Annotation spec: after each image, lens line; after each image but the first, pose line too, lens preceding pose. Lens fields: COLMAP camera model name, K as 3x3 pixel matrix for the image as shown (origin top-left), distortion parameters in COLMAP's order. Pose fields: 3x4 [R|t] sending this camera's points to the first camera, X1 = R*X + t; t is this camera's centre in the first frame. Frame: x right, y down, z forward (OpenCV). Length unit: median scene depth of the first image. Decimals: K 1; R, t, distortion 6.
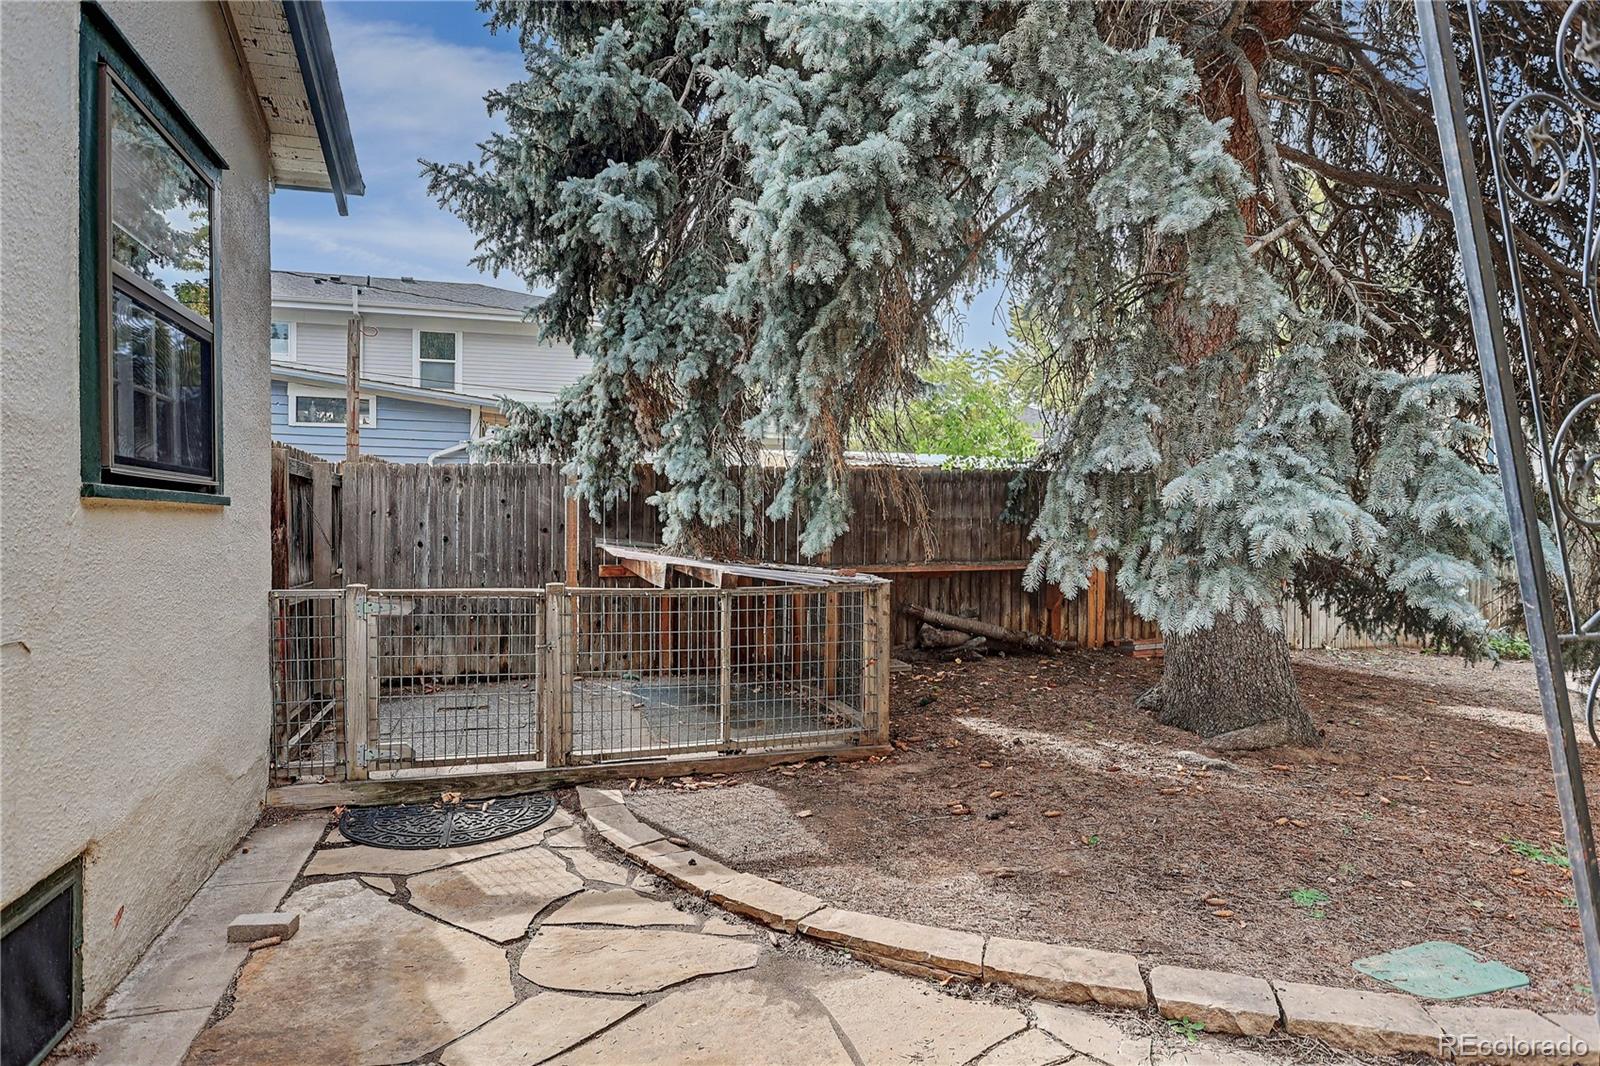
lens RADIAL K [[913.7, 0, 796.7], [0, 913.7, 538.4], [0, 0, 1]] dist [-0.071324, 0.051872]
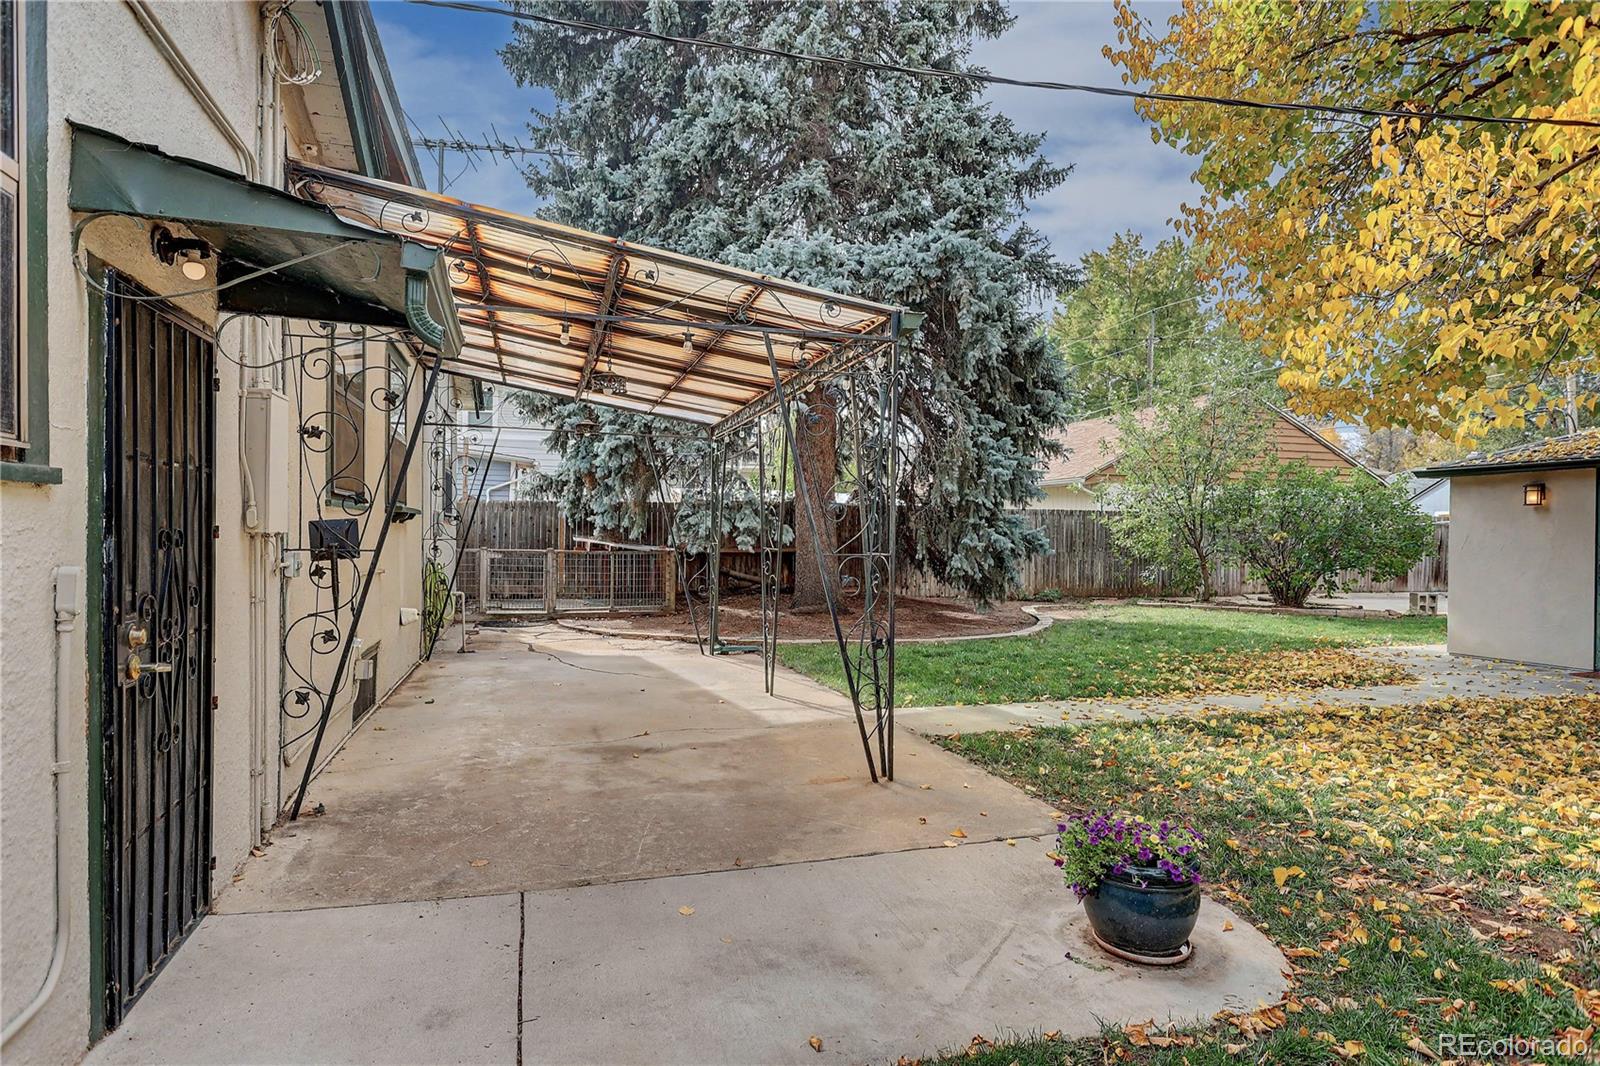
lens RADIAL K [[913.7, 0, 796.7], [0, 913.7, 538.4], [0, 0, 1]] dist [-0.071324, 0.051872]
pose [[0.999820, 0.005168, -0.018241, 0.415585], [-0.005379, 0.999919, -0.011520, 0.034805], [0.018180, 0.011616, 0.999767, -1.369548]]
